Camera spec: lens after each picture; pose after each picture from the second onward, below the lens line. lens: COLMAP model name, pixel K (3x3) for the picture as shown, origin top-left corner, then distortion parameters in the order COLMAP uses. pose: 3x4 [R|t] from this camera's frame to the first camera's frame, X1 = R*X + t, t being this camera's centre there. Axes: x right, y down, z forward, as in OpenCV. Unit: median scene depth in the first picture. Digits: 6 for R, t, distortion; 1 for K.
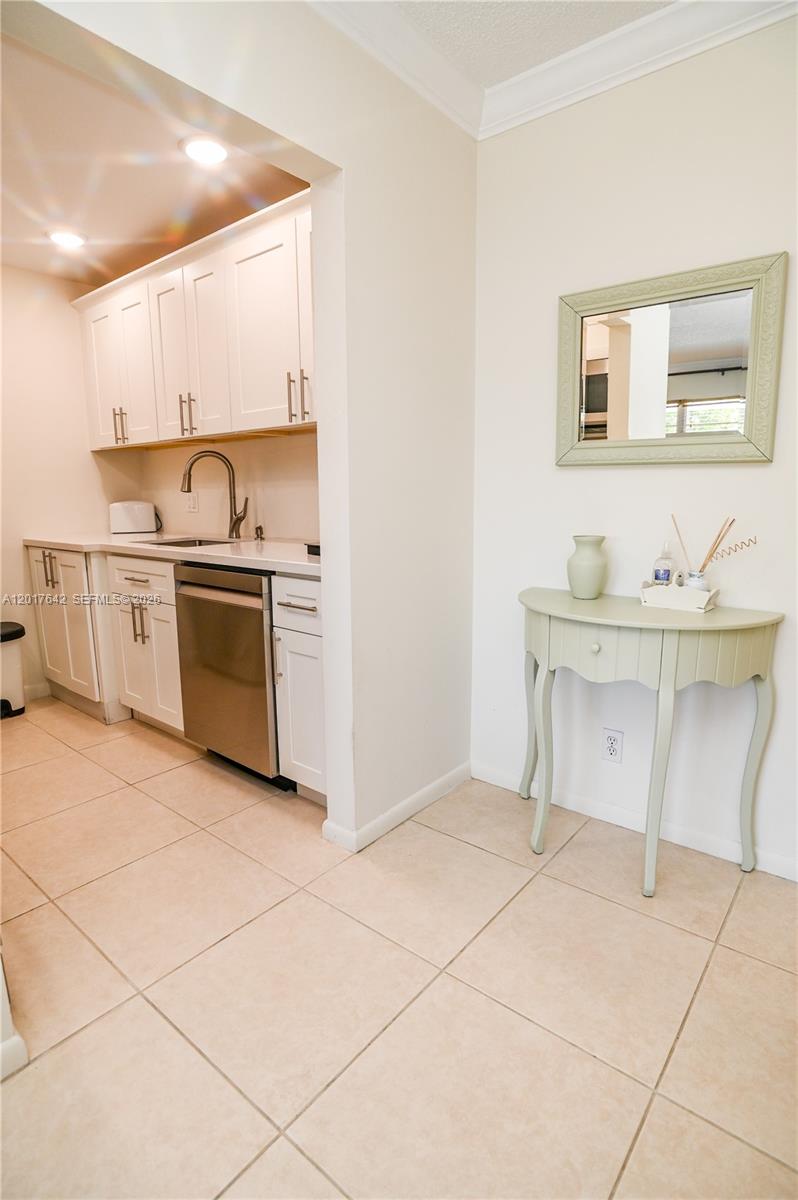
lens RADIAL K [[612.3, 0, 377.7], [0, 612.3, 601.3], [0, 0, 1]] dist [0.000776, 0.000277]
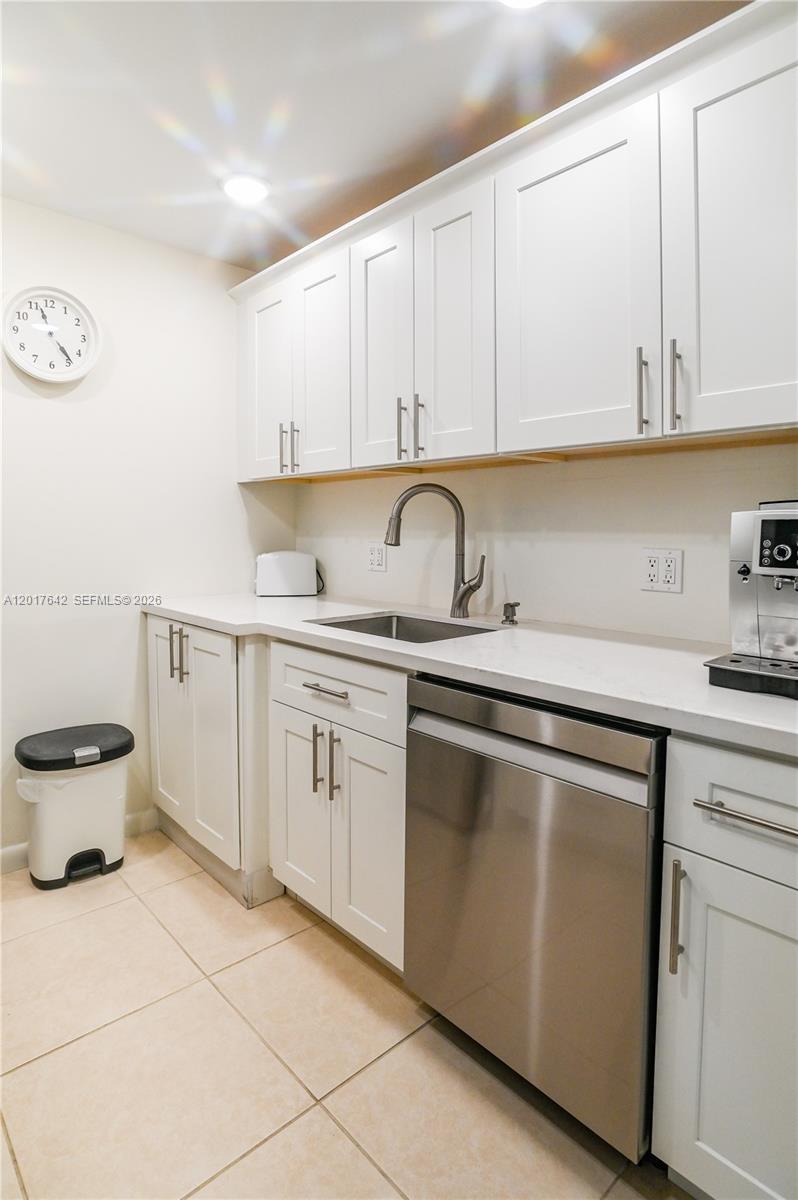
lens RADIAL K [[653.8, 0, 398.8], [0, 653.8, 565.9], [0, 0, 1]] dist [-0.008188, 0.000464]
pose [[0.993534, 0.026142, -0.110485, -0.228390], [-0.039658, 0.991741, -0.121968, -0.072550], [0.106384, 0.125561, 0.986366, 0.320362]]
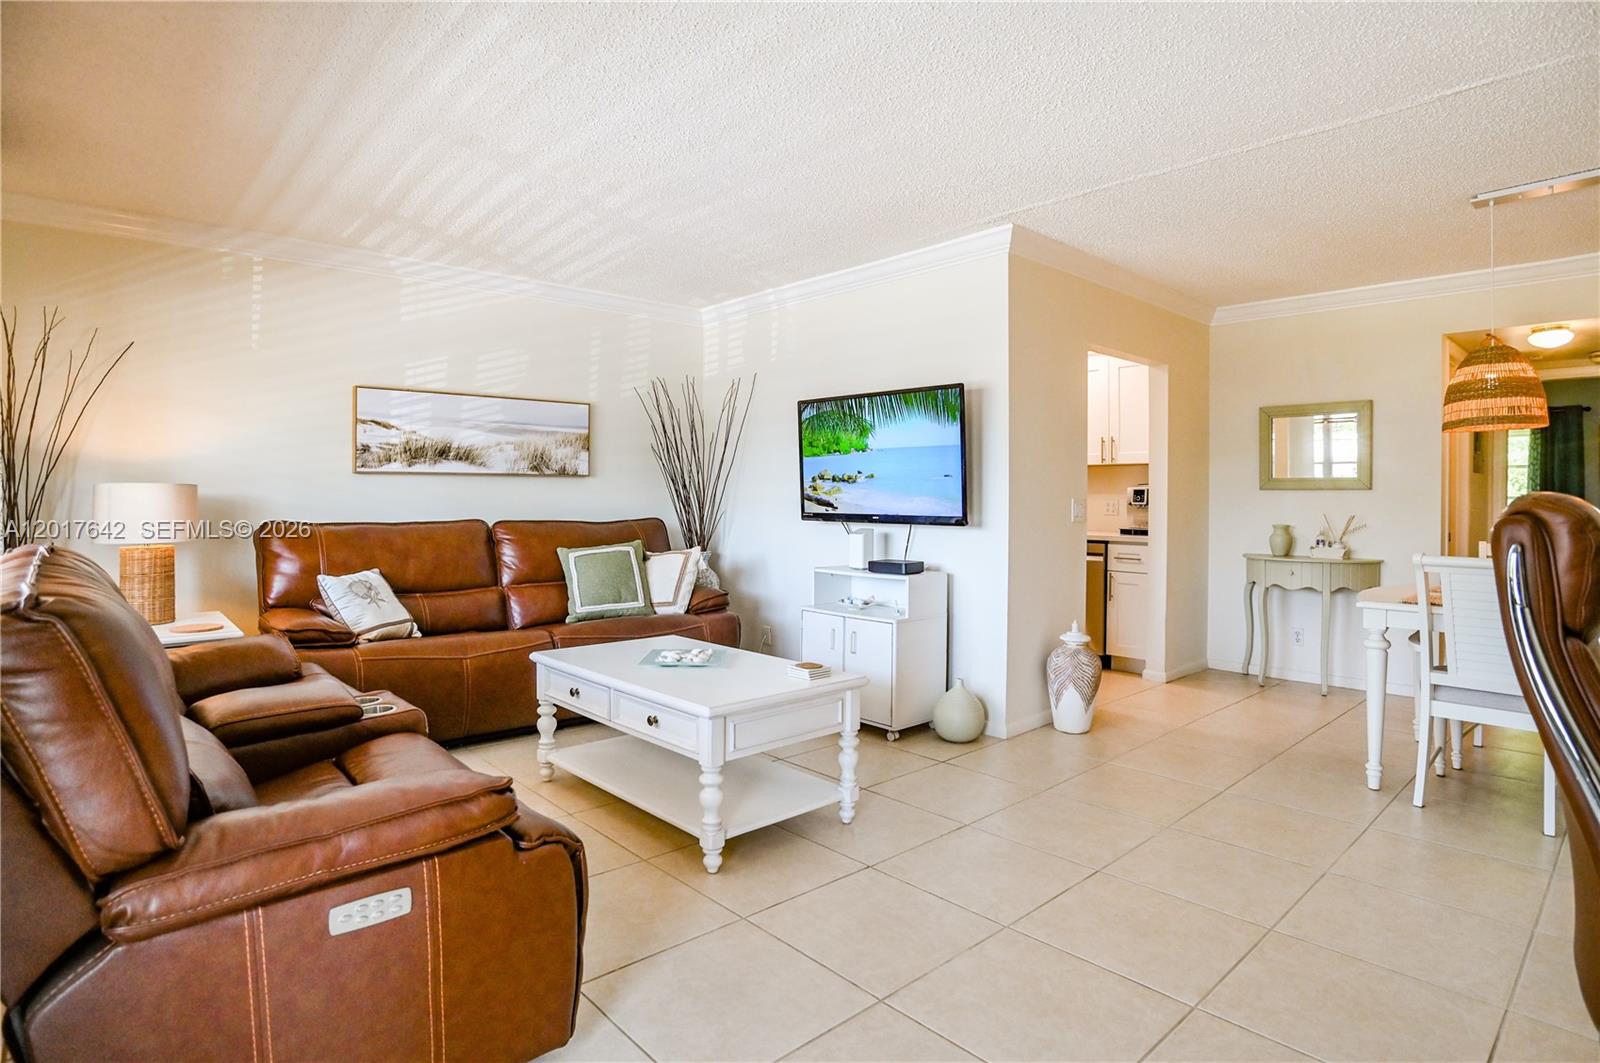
lens RADIAL K [[816.4, 0, 834.7], [0, 816.4, 527.3], [0, 0, 1]] dist [0.000776, 0.000277]
pose [[0.994989, 0.016442, -0.098619, -0.542339], [-0.031148, 0.988272, -0.149491, 0.223508], [0.095004, 0.151813, 0.983833, -1.133878]]
